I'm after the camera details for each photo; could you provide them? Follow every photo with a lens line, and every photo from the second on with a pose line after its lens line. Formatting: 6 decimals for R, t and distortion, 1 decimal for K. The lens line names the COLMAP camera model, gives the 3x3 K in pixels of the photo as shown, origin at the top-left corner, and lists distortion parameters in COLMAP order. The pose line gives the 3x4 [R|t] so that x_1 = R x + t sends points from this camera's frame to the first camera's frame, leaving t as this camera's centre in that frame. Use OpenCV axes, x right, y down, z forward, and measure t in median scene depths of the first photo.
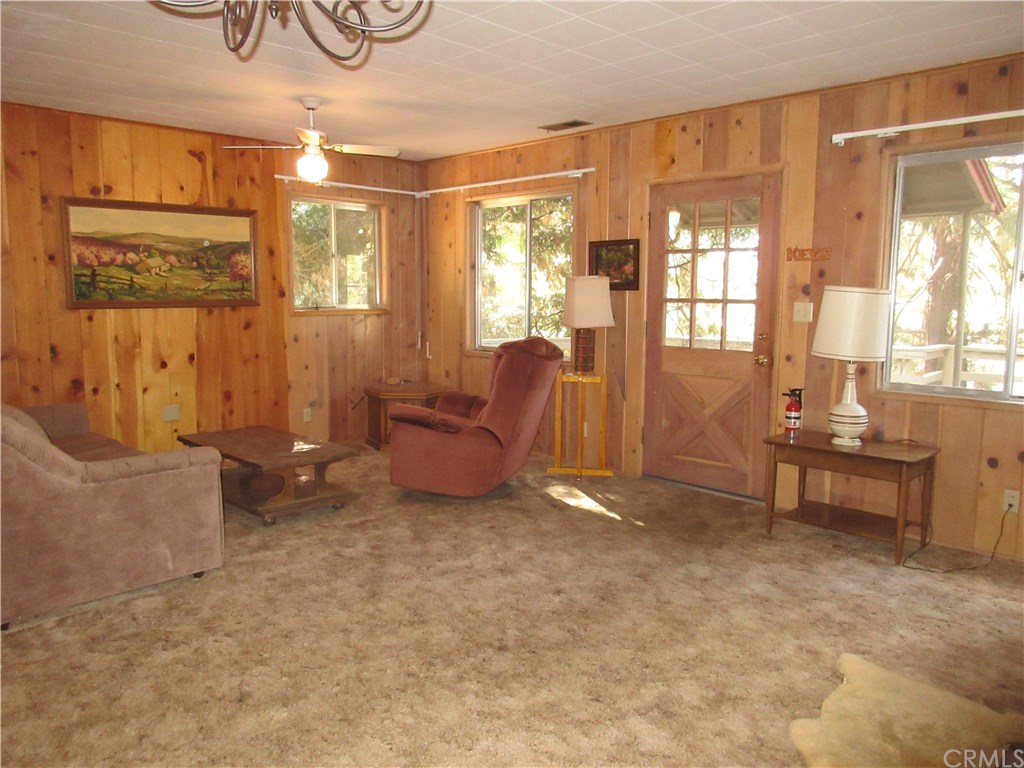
lens RADIAL K [[768.8, 0, 513.9], [0, 768.8, 382.3], [0, 0, 1]] dist [0.024140, -0.001490]
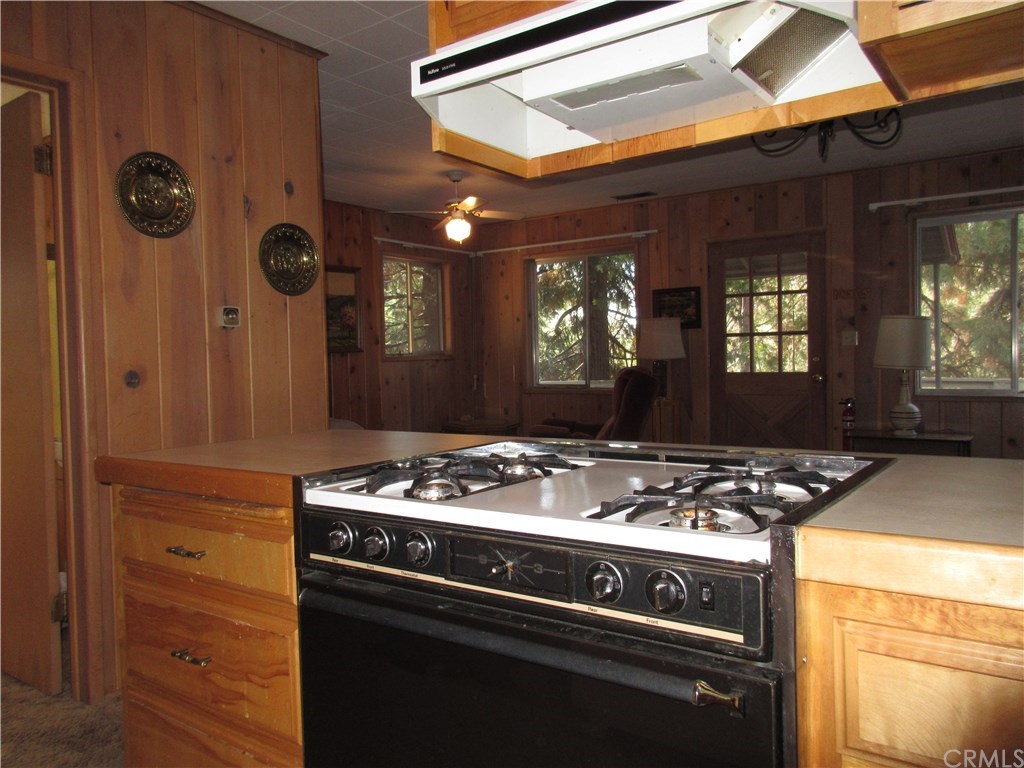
lens RADIAL K [[768.8, 0, 509.3], [0, 768.8, 384.7], [0, 0, 1]] dist [0.024140, -0.001490]
pose [[0.983588, -0.035334, 0.176933, -0.359910], [0.049886, 0.995666, -0.078486, 0.050923], [-0.173393, 0.086024, 0.981088, -0.137710]]
